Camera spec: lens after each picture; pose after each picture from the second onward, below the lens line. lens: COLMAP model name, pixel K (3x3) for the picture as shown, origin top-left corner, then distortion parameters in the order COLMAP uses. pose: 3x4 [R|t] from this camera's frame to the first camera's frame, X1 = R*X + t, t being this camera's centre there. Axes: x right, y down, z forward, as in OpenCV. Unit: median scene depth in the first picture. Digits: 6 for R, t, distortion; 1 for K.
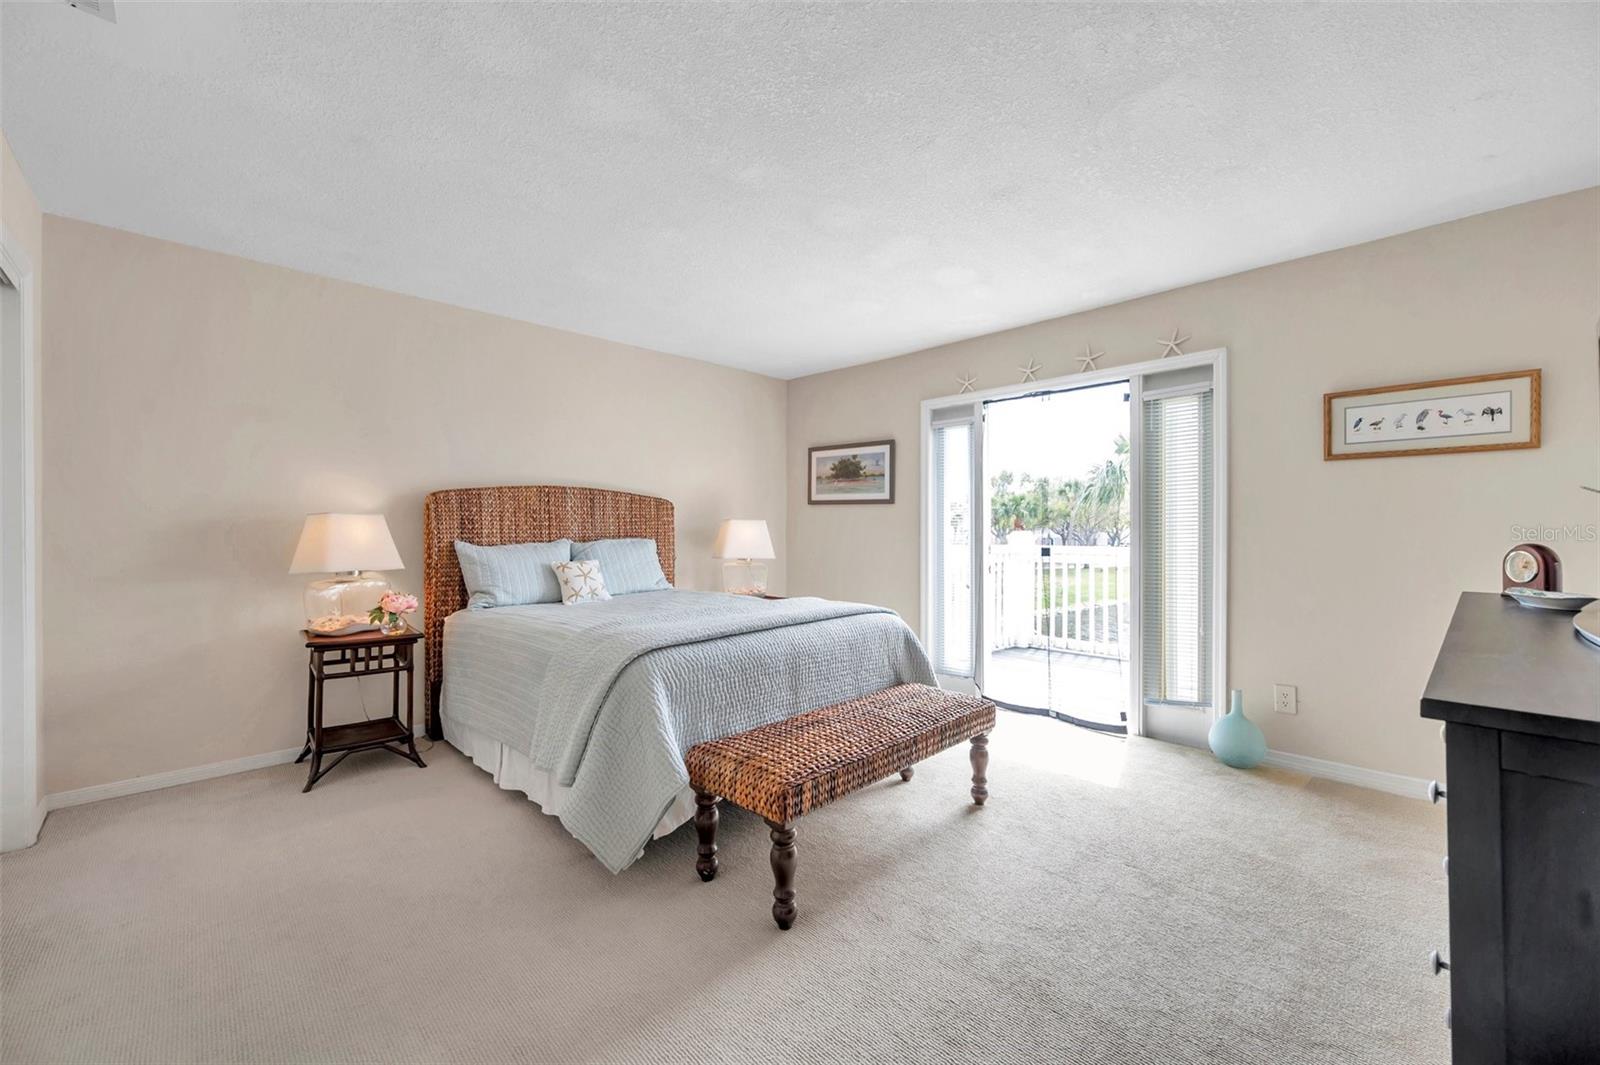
lens RADIAL K [[633.2, 0, 800.3], [0, 633.2, 530.7], [0, 0, 1]] dist [-0.001620, 0.000283]
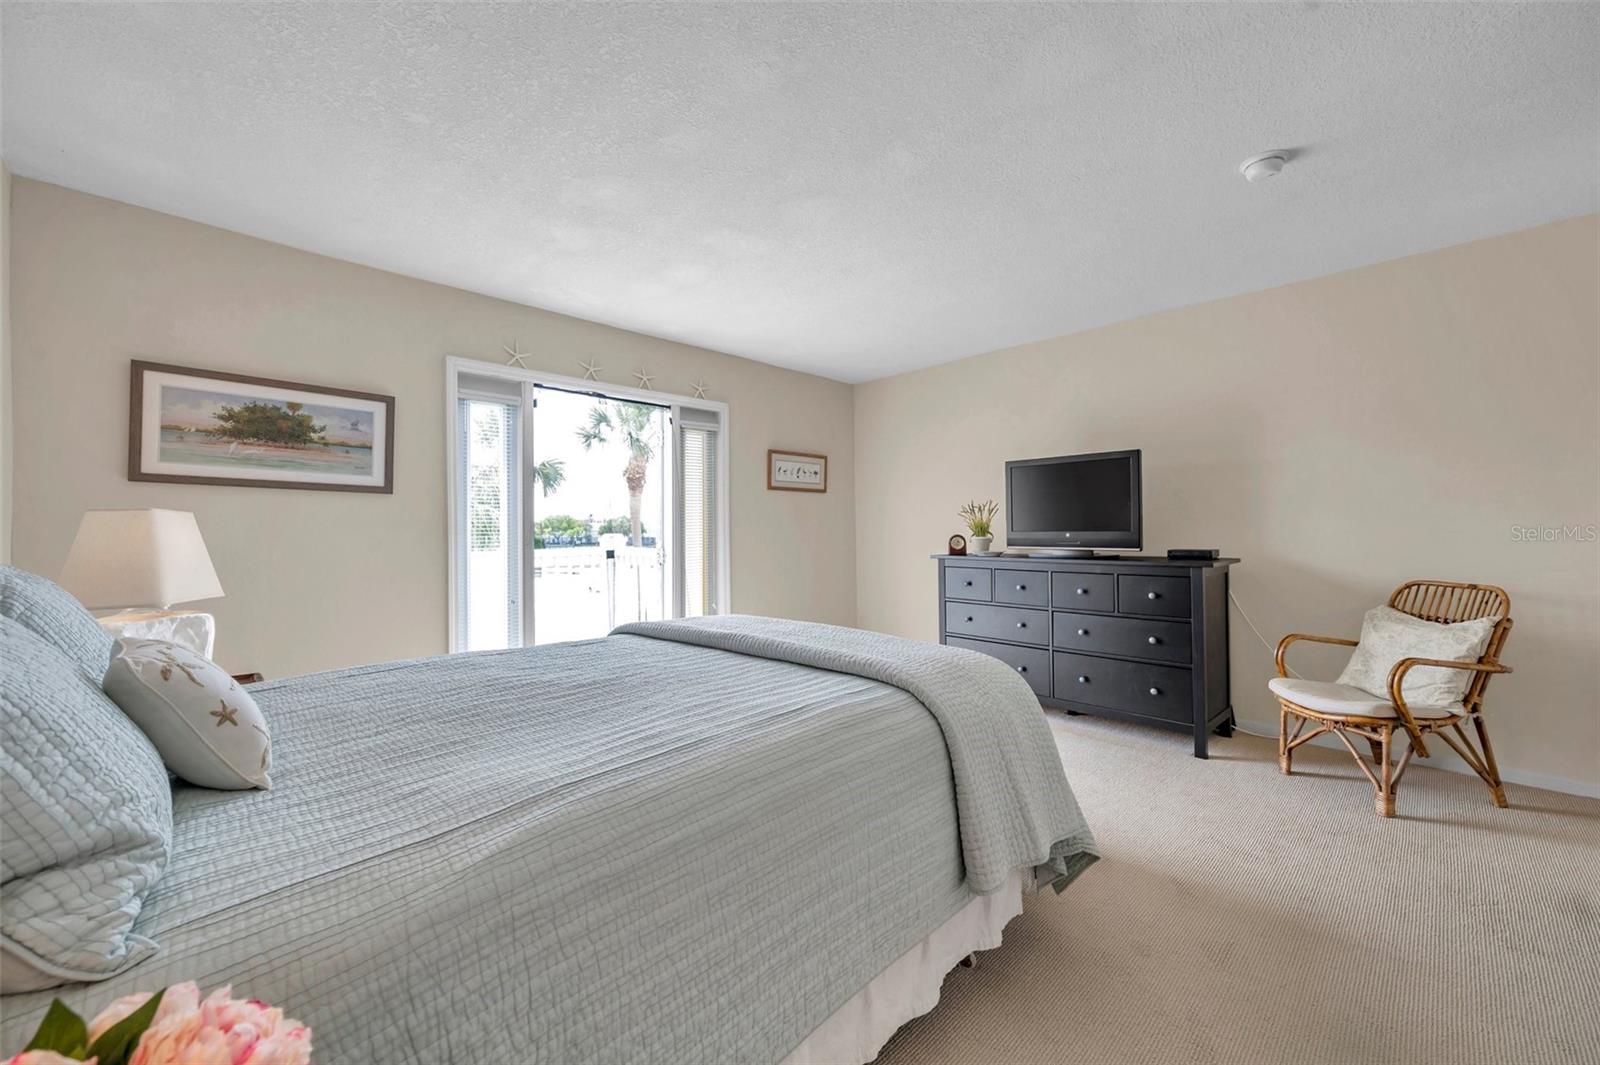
lens RADIAL K [[630.6, 0, 800.8], [0, 630.6, 530.0], [0, 0, 1]] dist [-0.000049, 0.000060]
pose [[-0.006788, 0.001849, 0.999975, -0.602484], [0.007944, 0.999967, -0.001795, -0.000783], [-0.999945, 0.007932, -0.006803, 0.680908]]
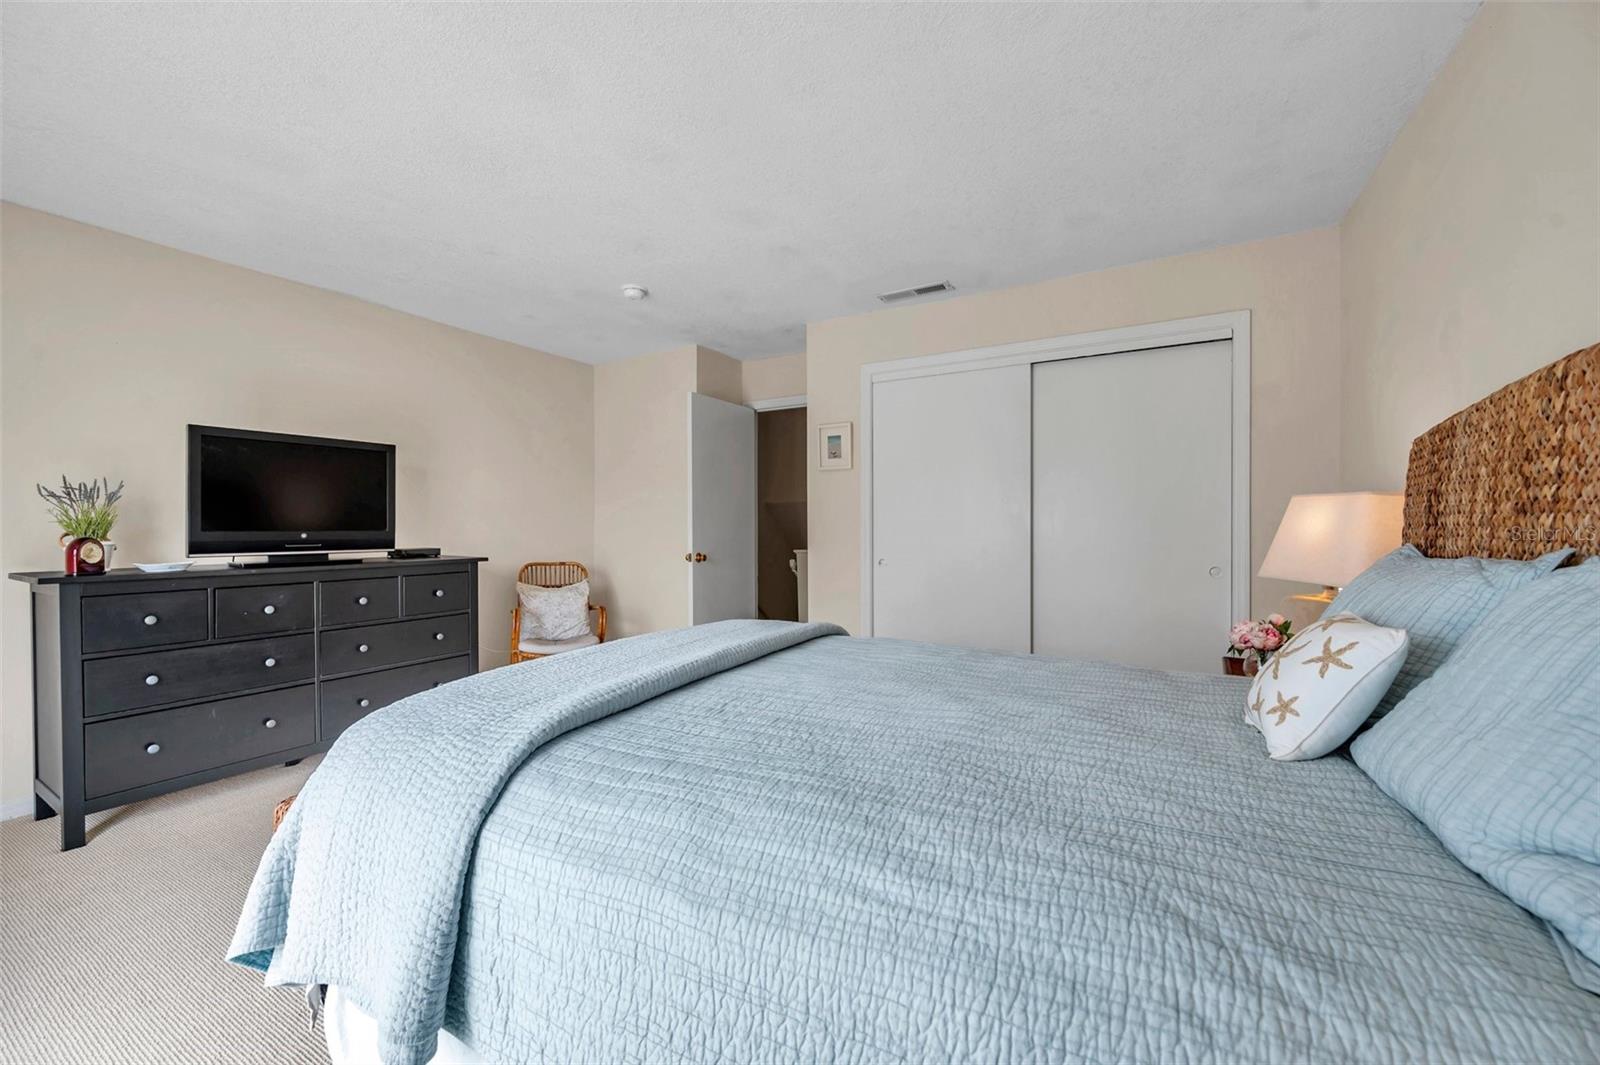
lens RADIAL K [[630.6, 0, 800.8], [0, 630.6, 530.0], [0, 0, 1]] dist [-0.000049, 0.000060]
pose [[-0.961340, 0.009941, -0.275186, -0.014153], [0.008069, 0.999936, 0.007935, -0.000097], [0.275247, 0.005408, -0.961358, 1.158827]]
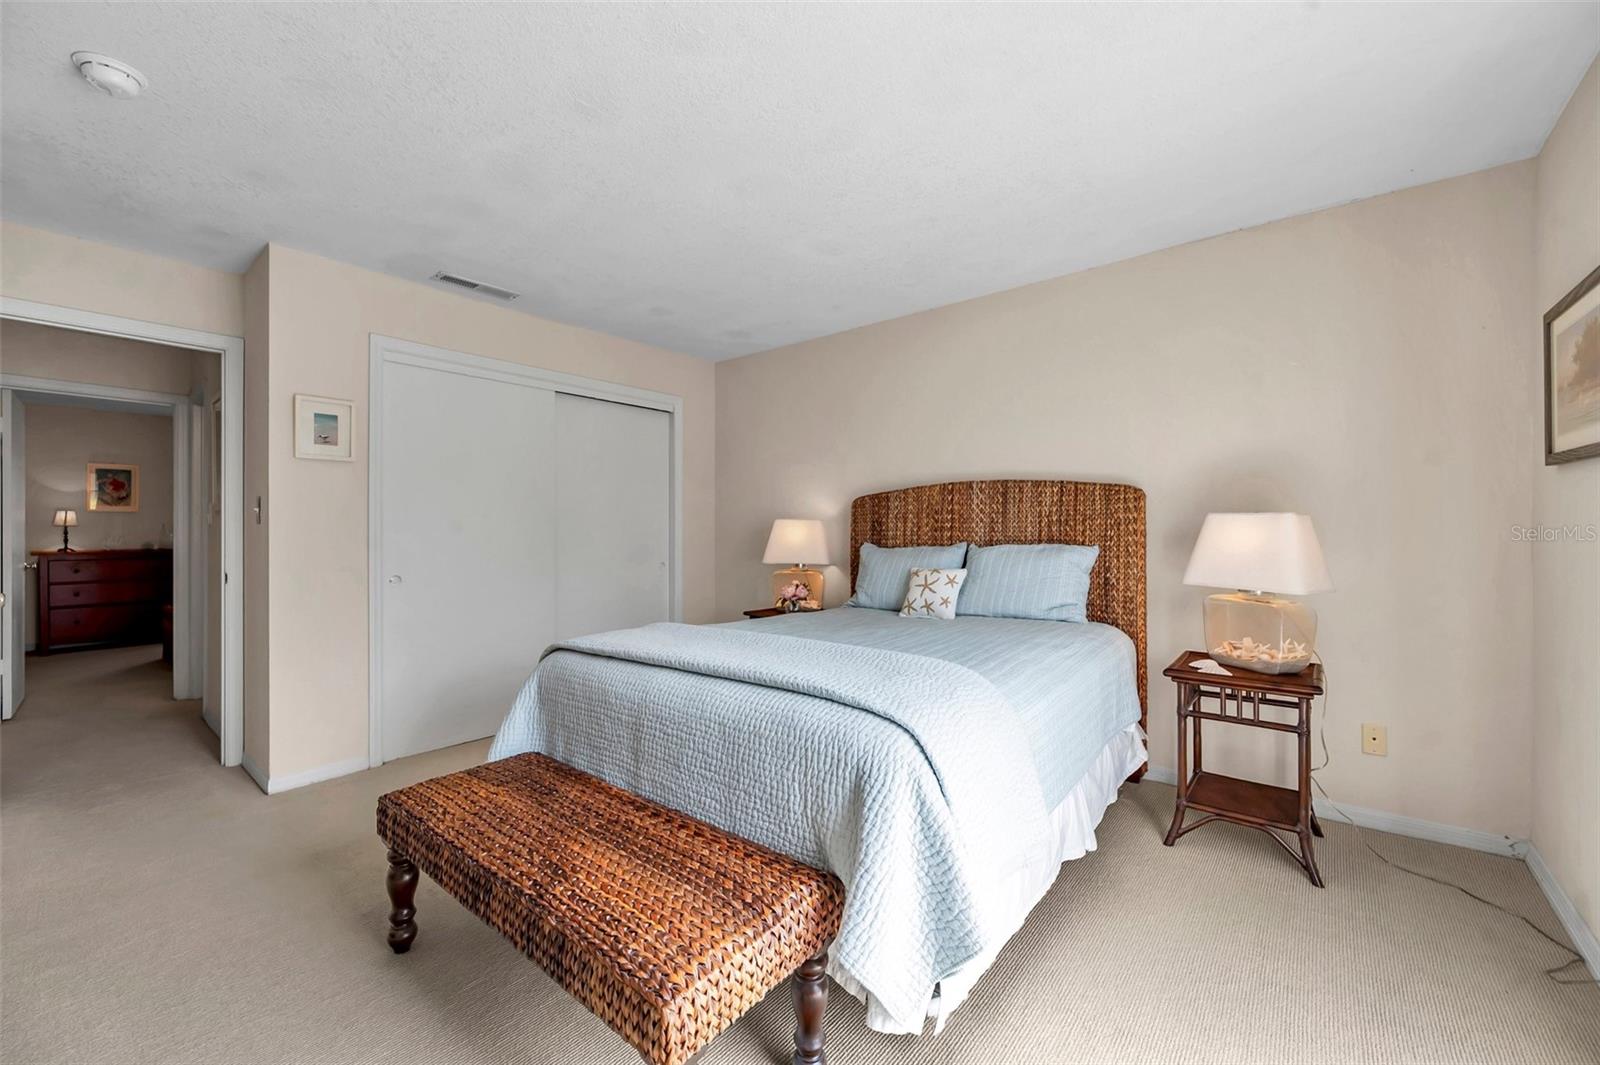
lens RADIAL K [[630.6, 0, 800.8], [0, 630.6, 530.0], [0, 0, 1]] dist [-0.000049, 0.000060]
pose [[0.093956, -0.000195, -0.995576, 0.454900], [0.000112, 1.000000, -0.000185, -0.004106], [0.995576, -0.000094, 0.093956, 0.699220]]
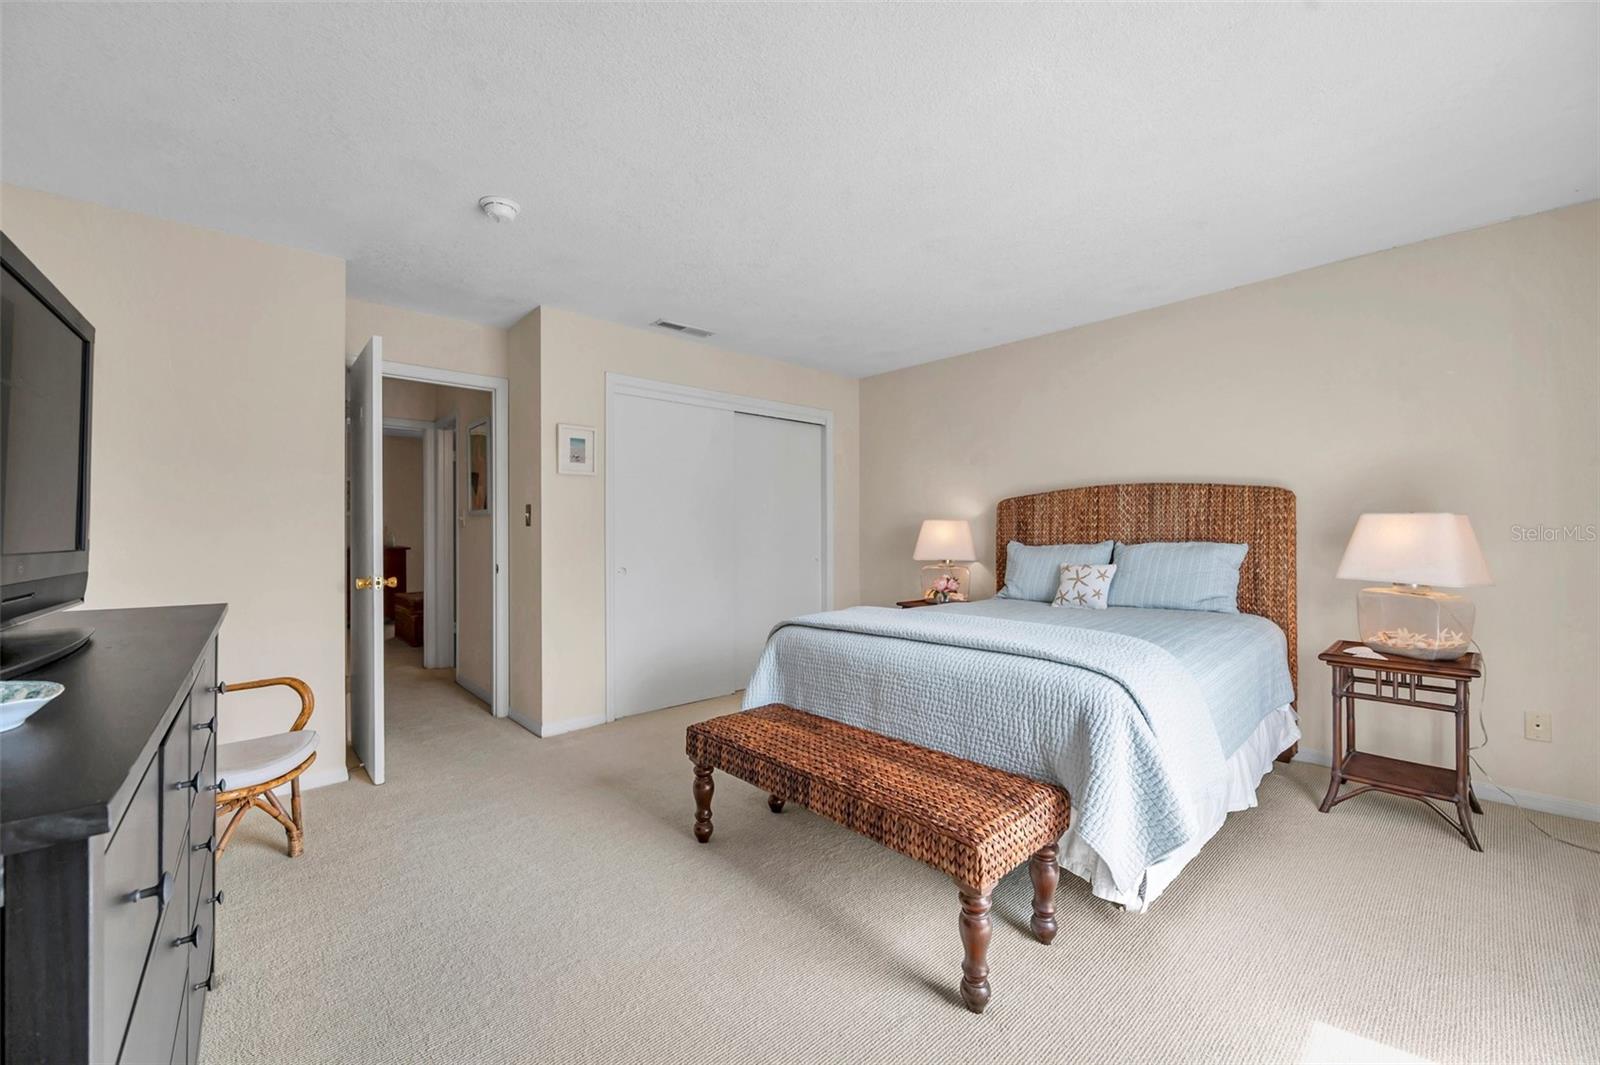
lens RADIAL K [[630.6, 0, 800.8], [0, 630.6, 530.0], [0, 0, 1]] dist [-0.000049, 0.000060]
pose [[-0.044627, 0.000218, -0.999004, 0.580845], [0.002465, 0.999997, 0.000109, -0.004344], [0.999001, -0.002458, -0.044627, 0.582211]]
